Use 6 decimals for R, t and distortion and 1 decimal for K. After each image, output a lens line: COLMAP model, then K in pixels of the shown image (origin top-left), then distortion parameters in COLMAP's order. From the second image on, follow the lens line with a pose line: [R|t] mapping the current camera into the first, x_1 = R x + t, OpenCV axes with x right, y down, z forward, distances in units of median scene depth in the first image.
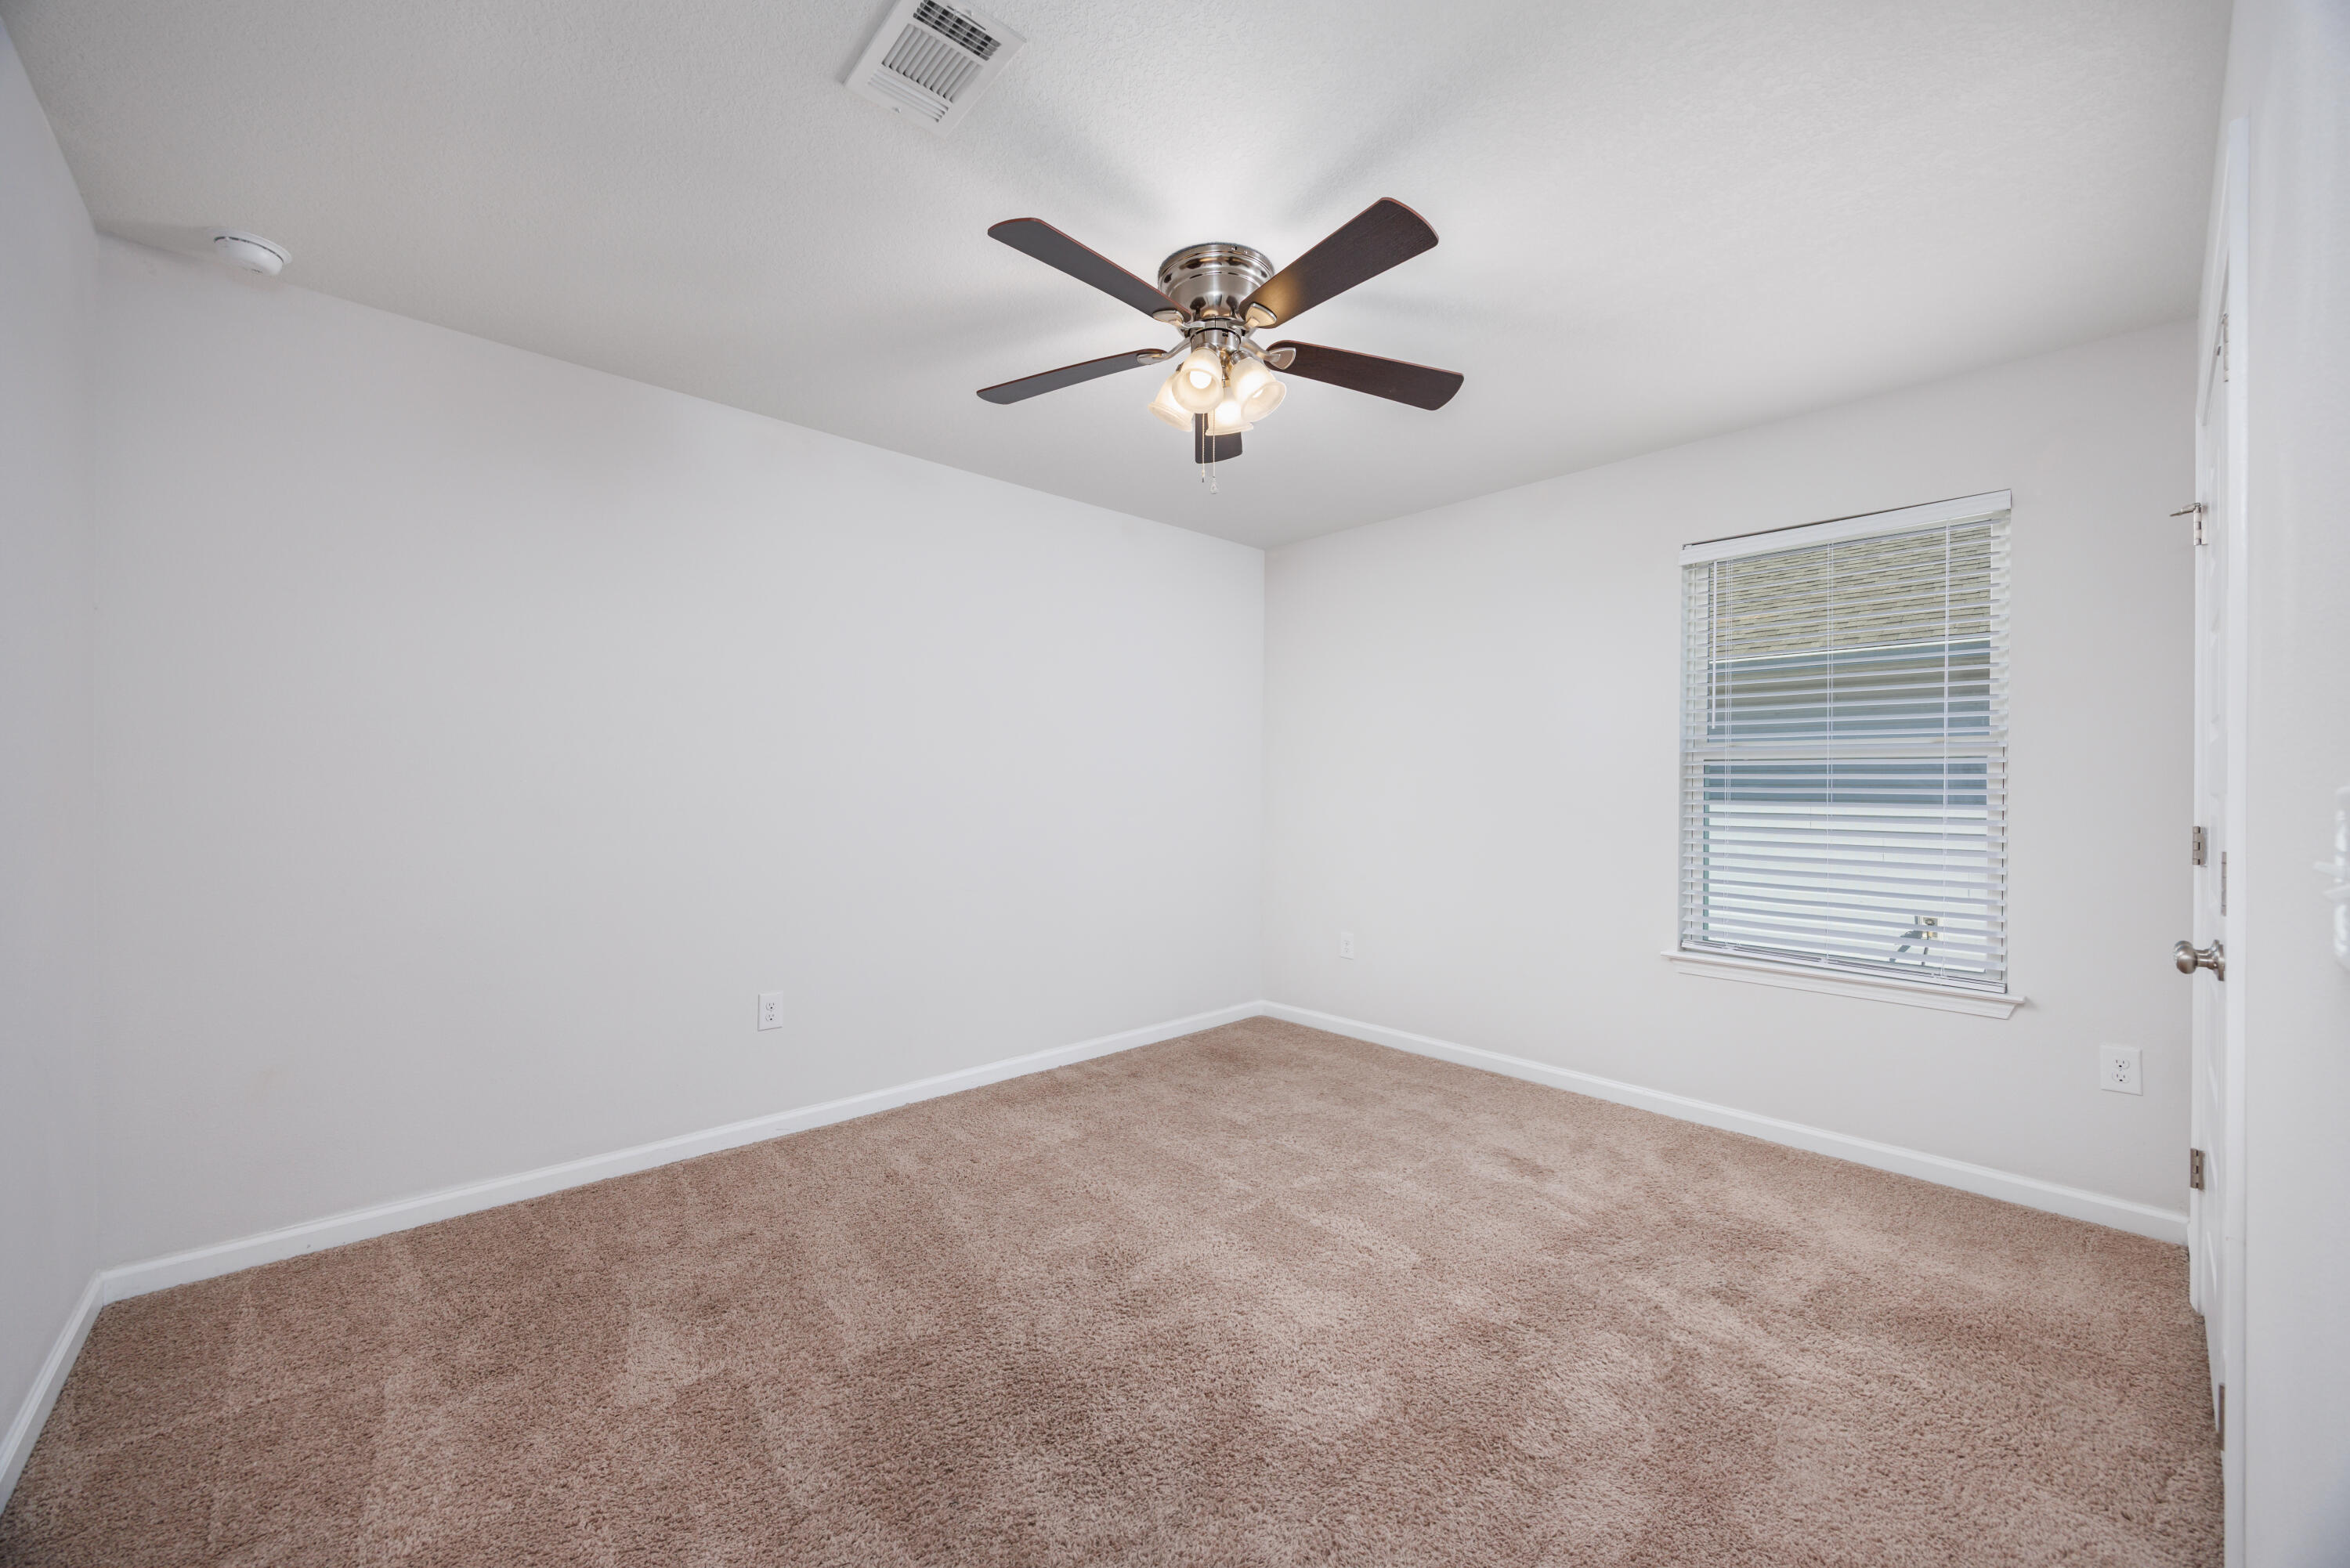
lens RADIAL K [[899.4, 0, 1178.9], [0, 899.4, 785.5], [0, 0, 1]] dist [-0.000016, 0.000021]
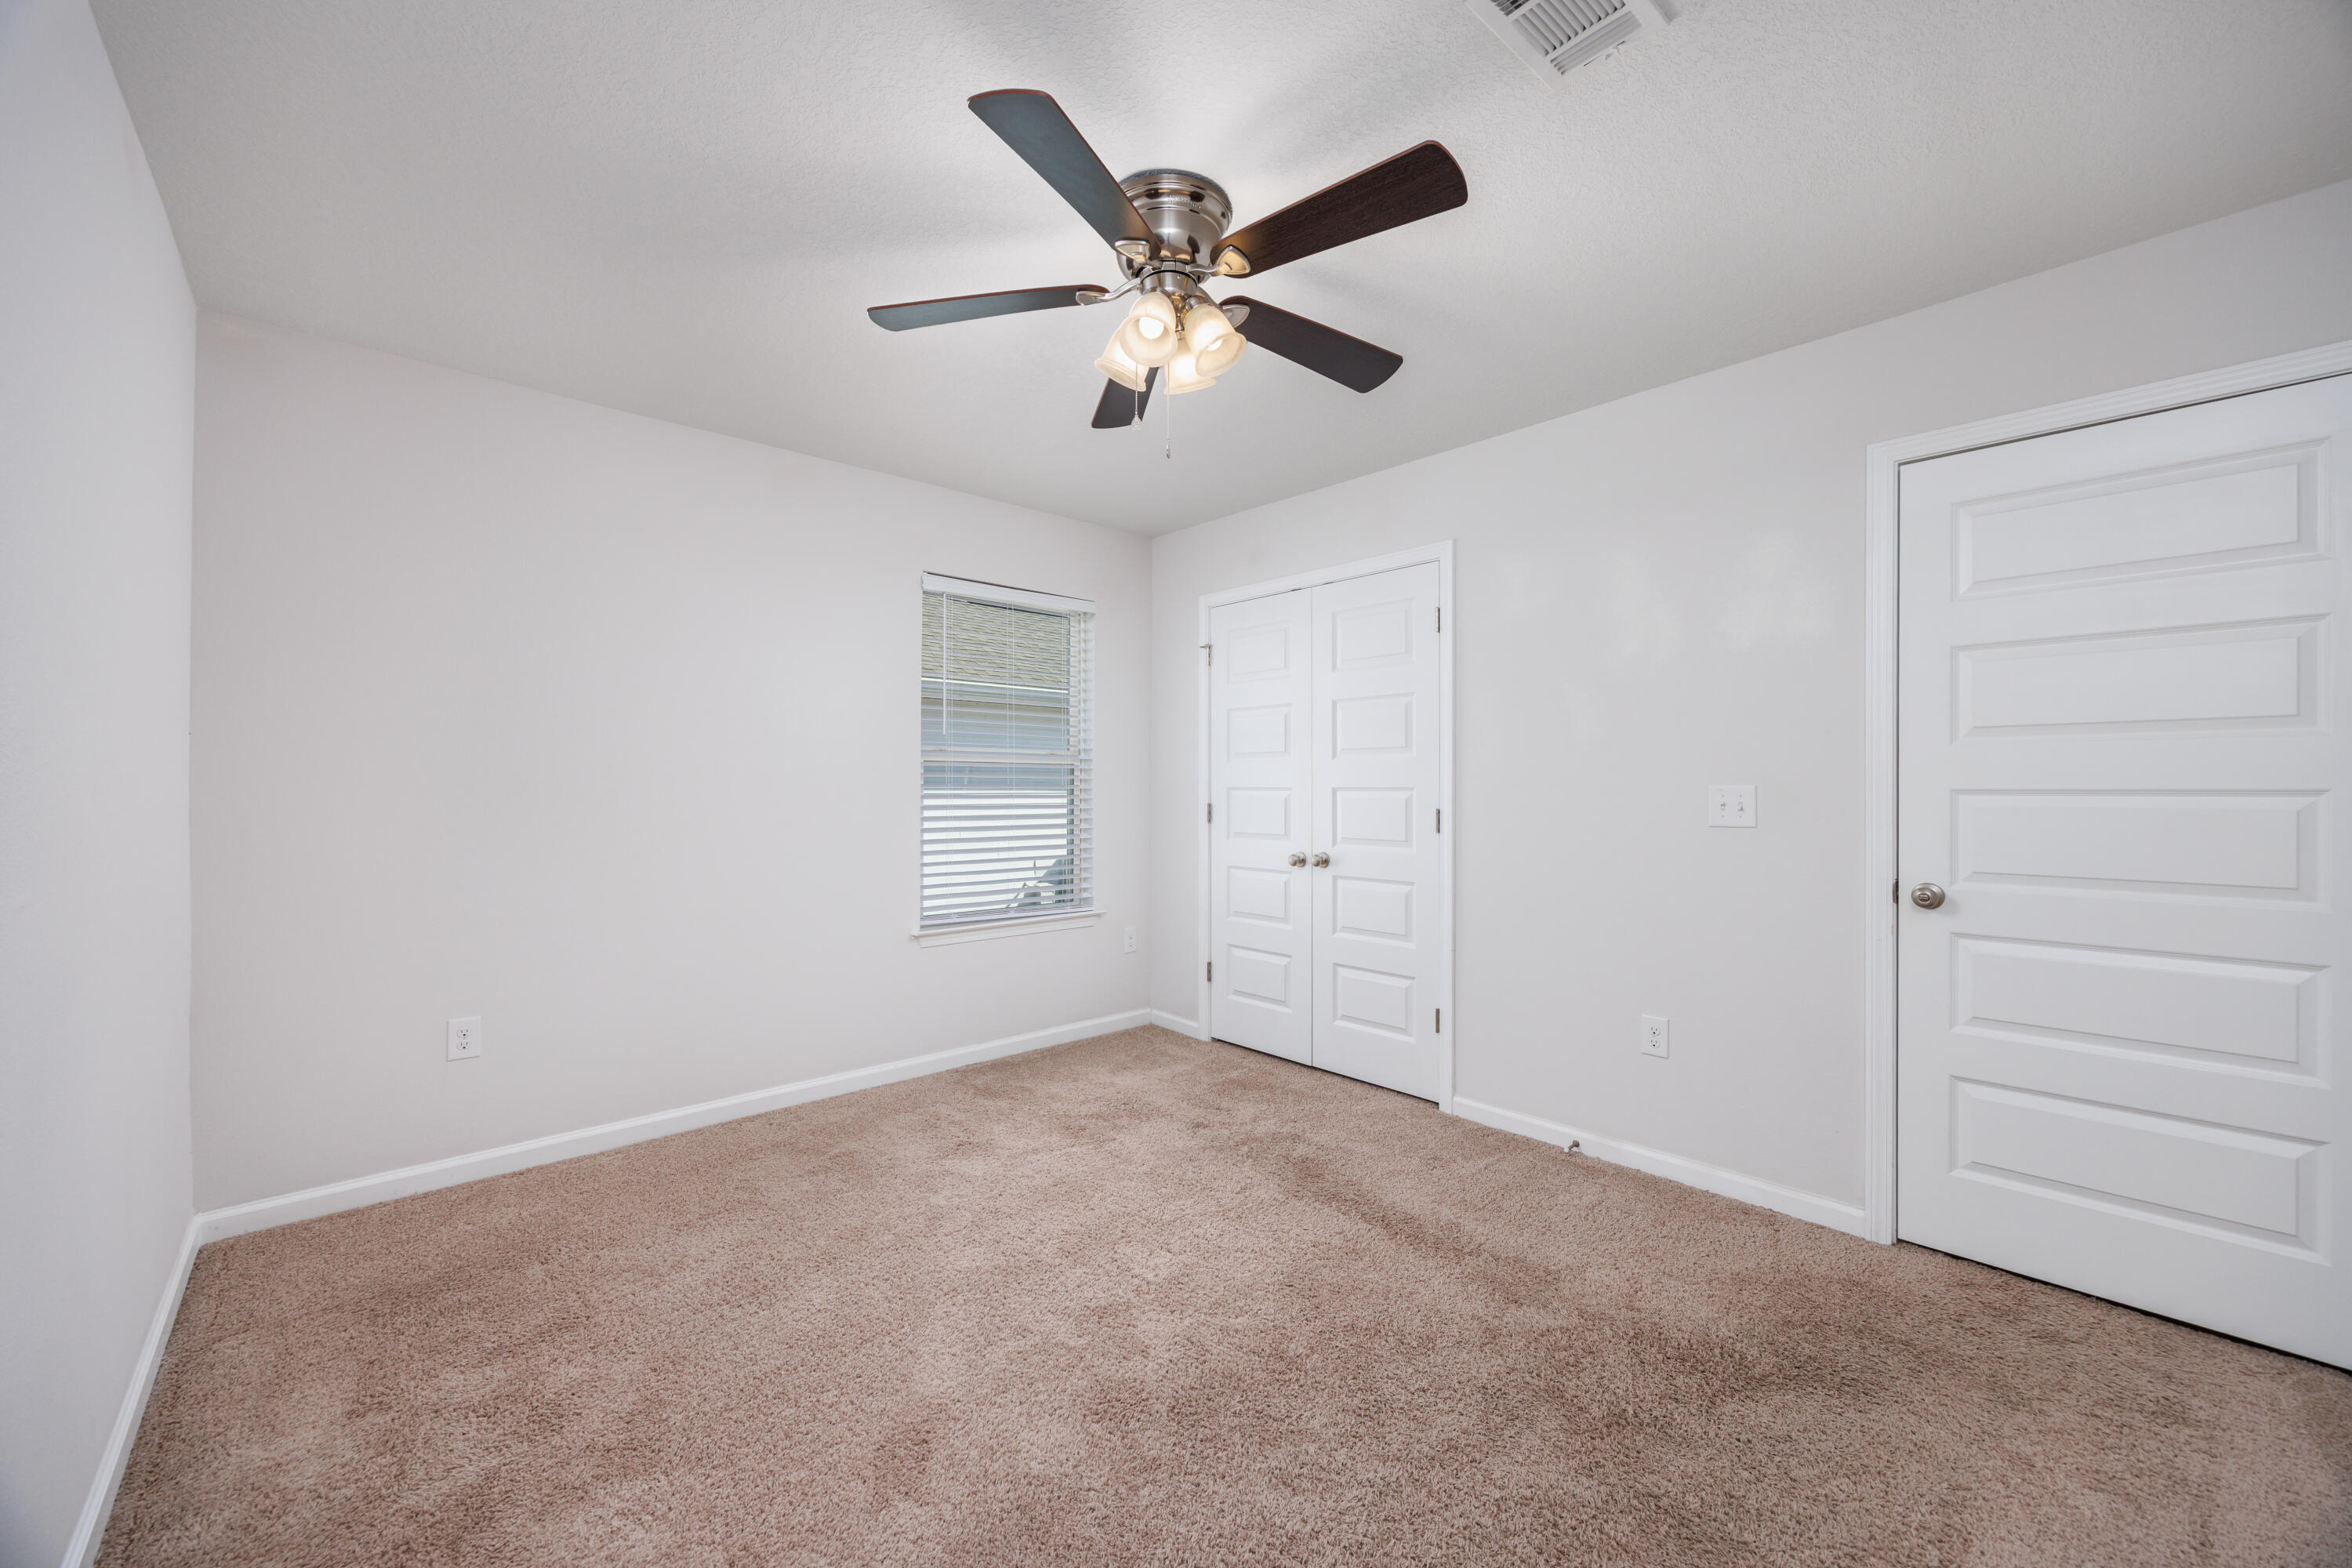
lens RADIAL K [[912.7, 0, 1168.6], [0, 912.7, 791.7], [0, 0, 1]] dist [0.000714, 0.000087]
pose [[0.013694, -0.015811, 0.999781, -0.656115], [-0.005024, 0.999861, 0.015881, -0.010197], [-0.999894, -0.005240, 0.013613, 0.749827]]
